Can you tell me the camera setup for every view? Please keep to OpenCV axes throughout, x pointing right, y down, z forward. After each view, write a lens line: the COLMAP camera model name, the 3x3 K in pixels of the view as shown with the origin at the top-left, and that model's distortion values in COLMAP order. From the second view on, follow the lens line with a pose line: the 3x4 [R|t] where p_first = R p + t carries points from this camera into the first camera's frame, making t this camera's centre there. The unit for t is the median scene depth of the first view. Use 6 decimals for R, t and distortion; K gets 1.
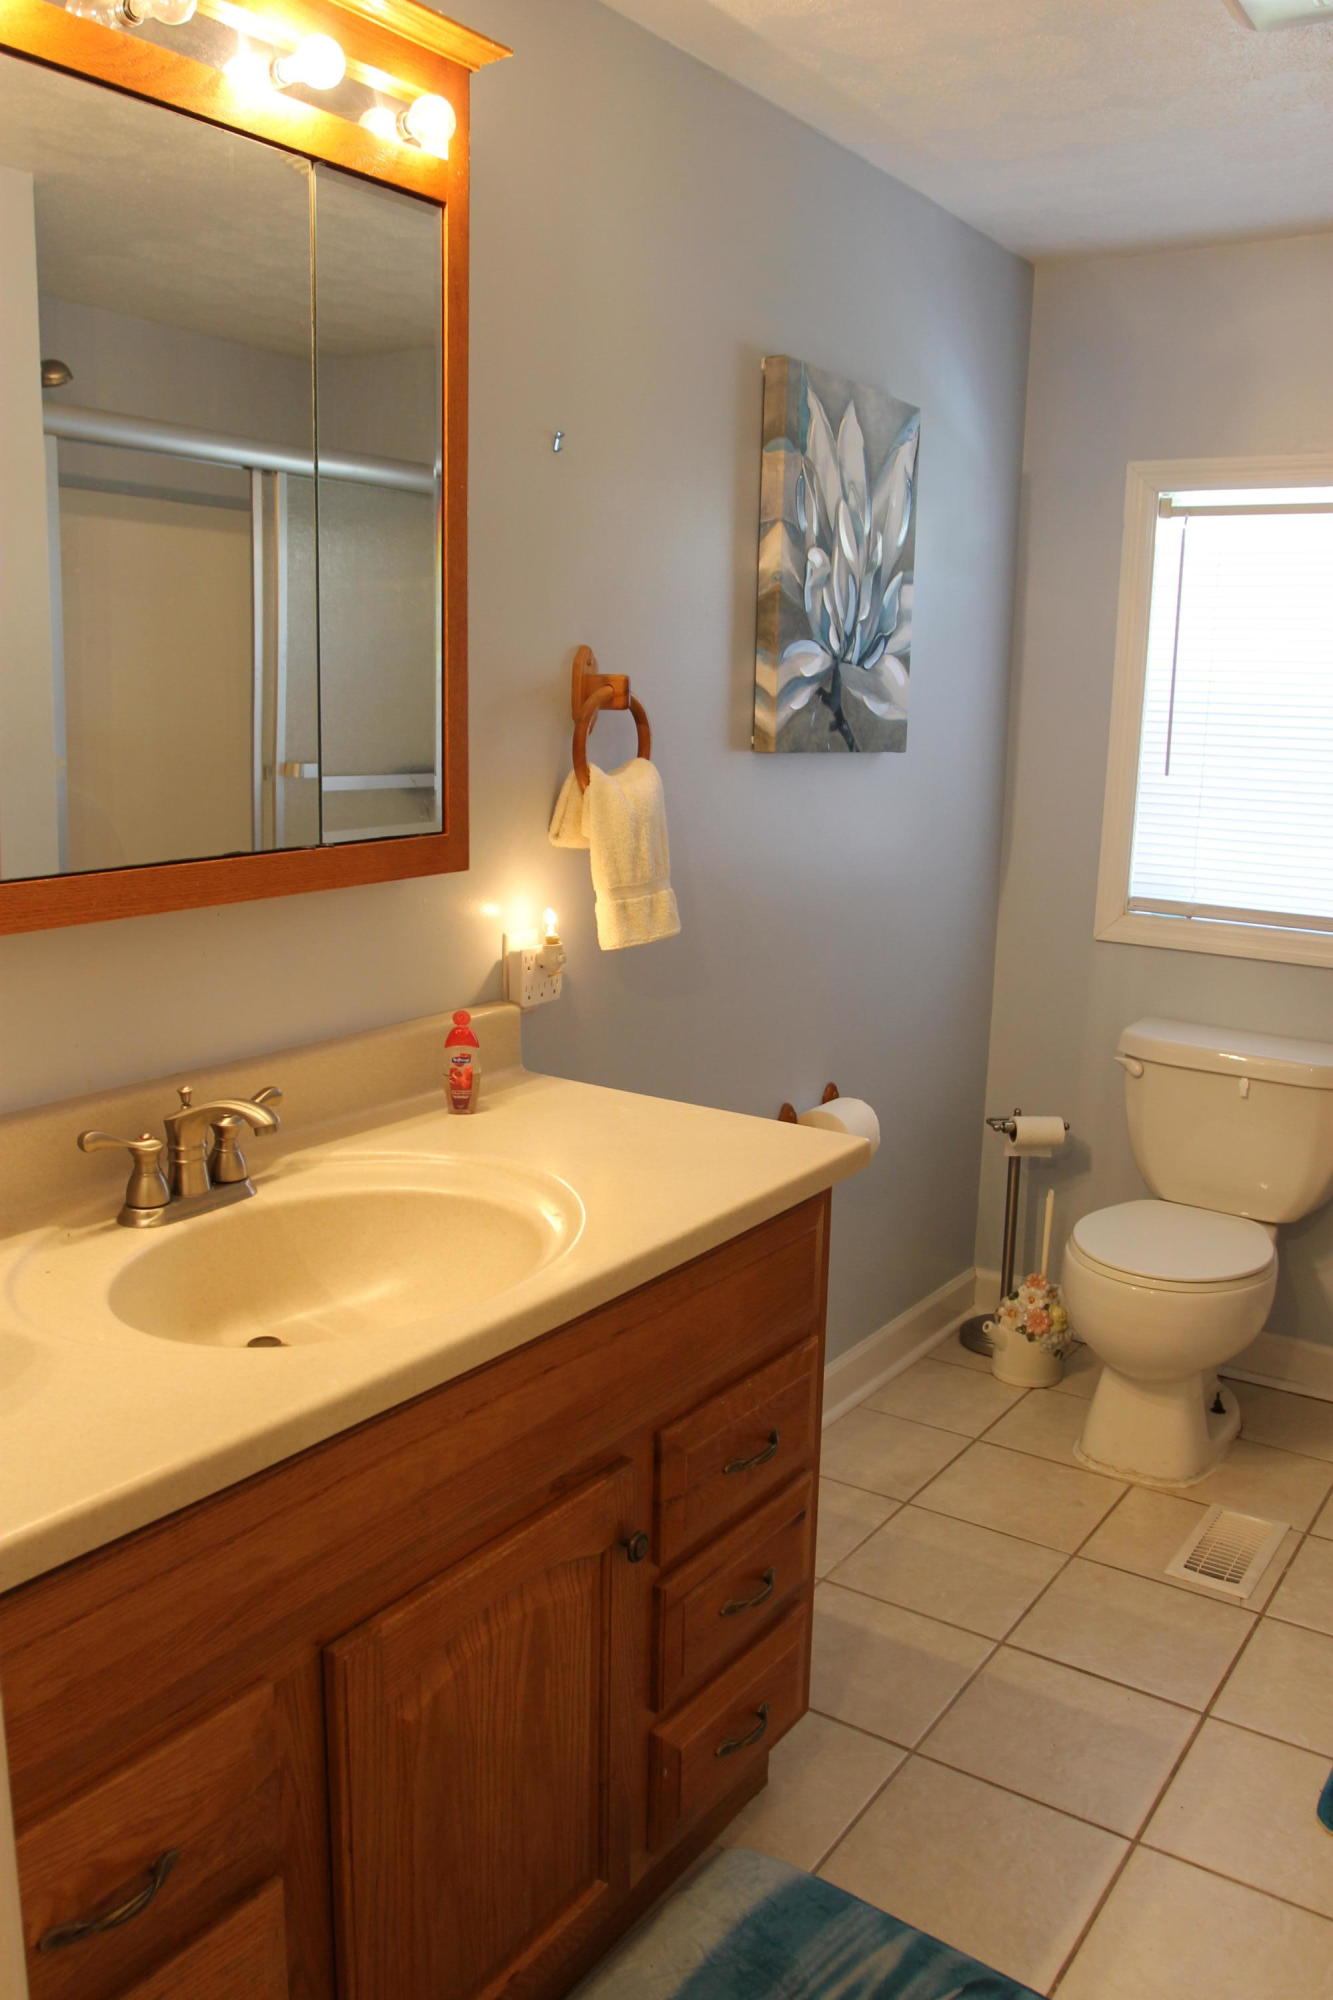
lens RADIAL K [[1597.0, 0, 658.8], [0, 1597.0, 1000.2], [0, 0, 1]] dist [-0.087820, 0.049365]
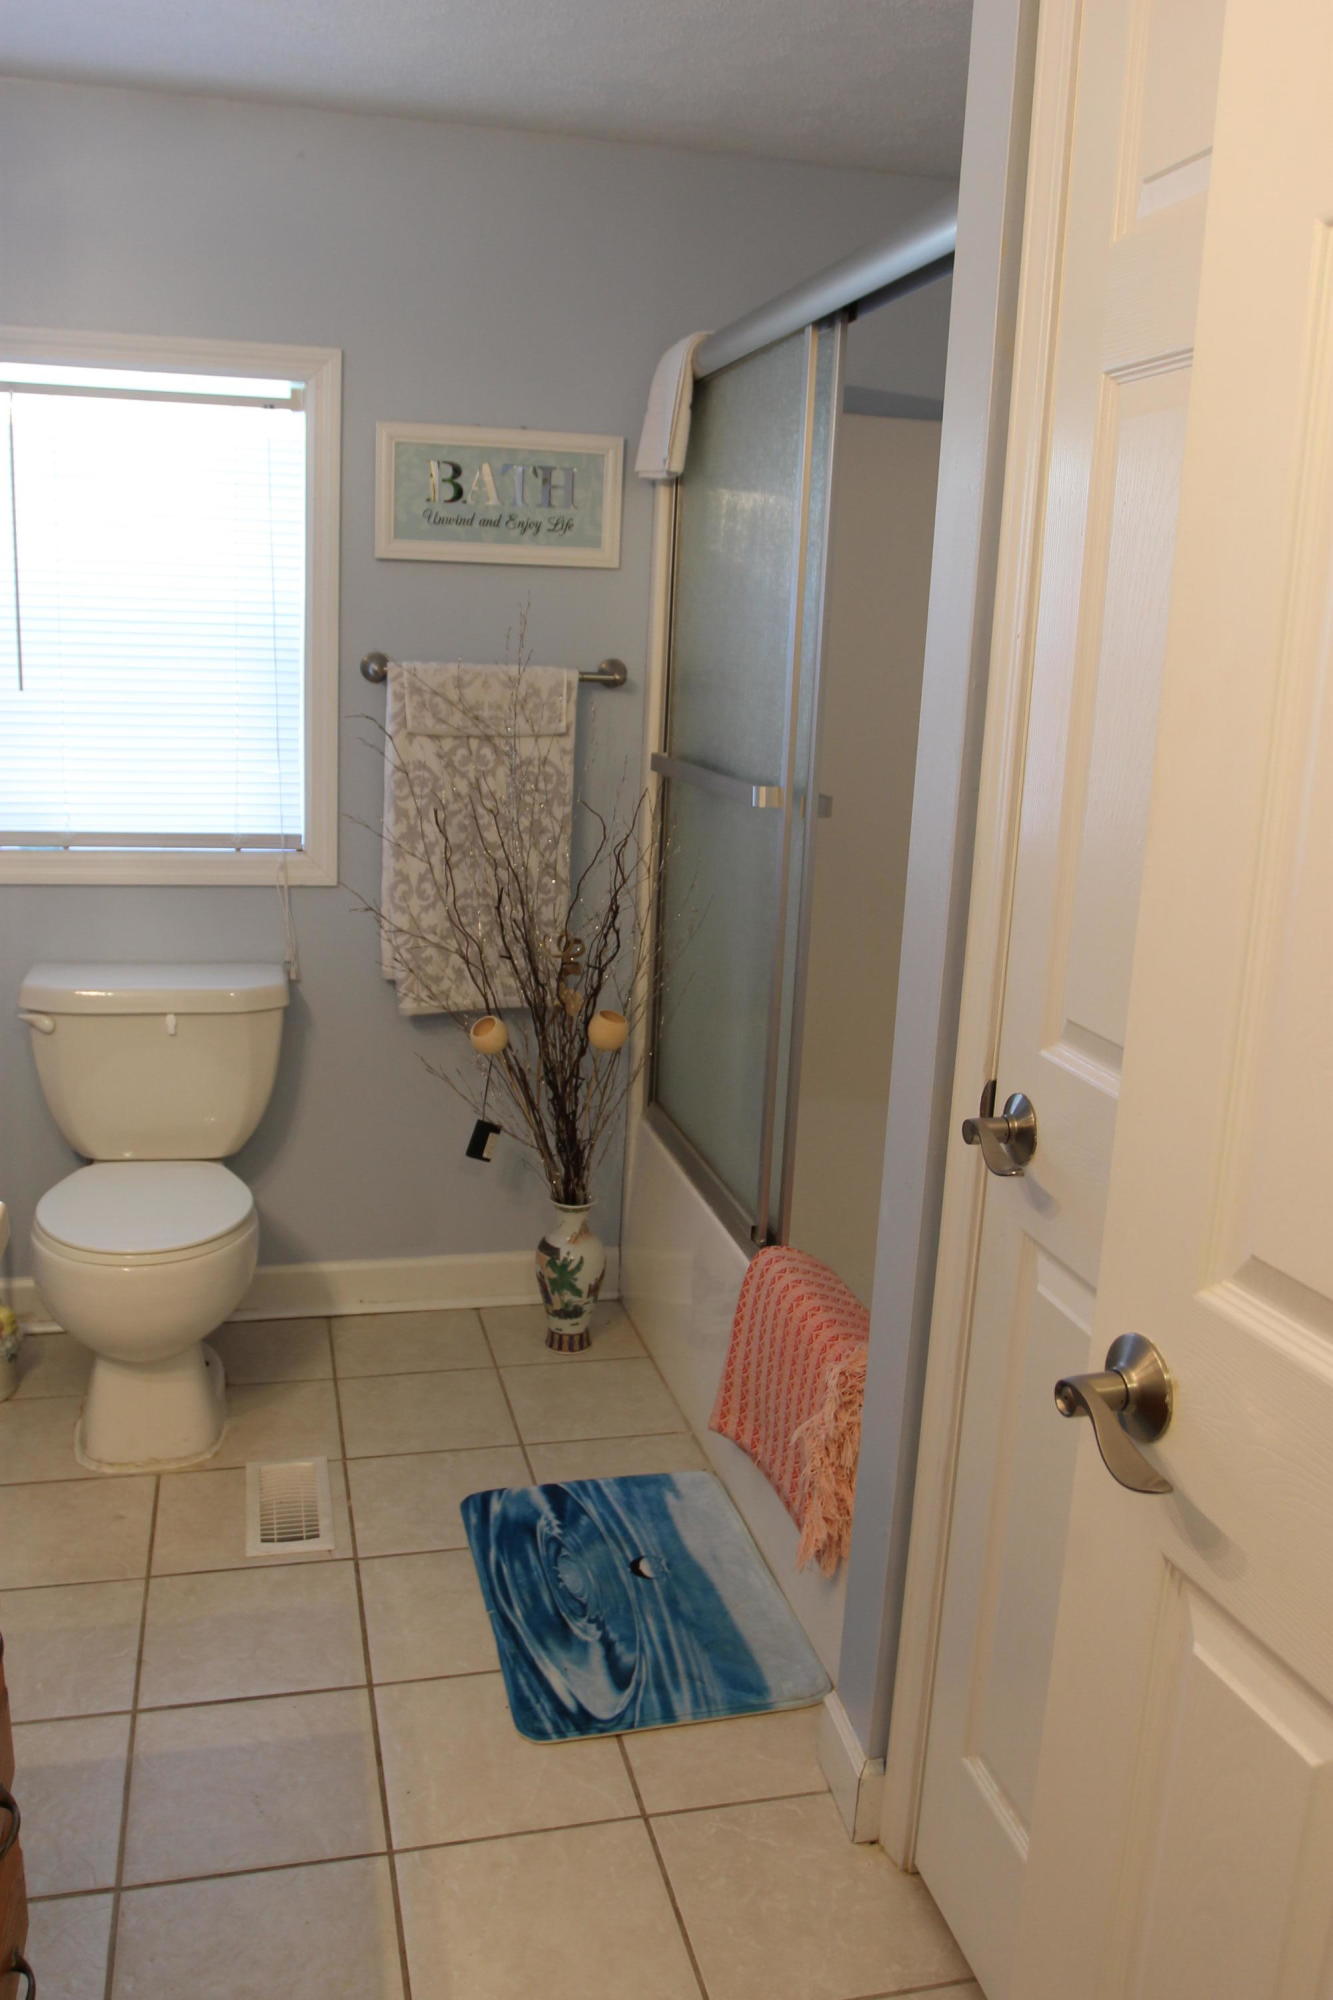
lens RADIAL K [[1597.0, 0, 666.1], [0, 1597.0, 995.0], [0, 0, 1]] dist [-0.087820, 0.049365]
pose [[0.663894, -0.169149, 0.728446, -0.125195], [0.119415, 0.985563, 0.120021, -0.042911], [-0.738231, 0.007306, 0.674508, 0.165458]]
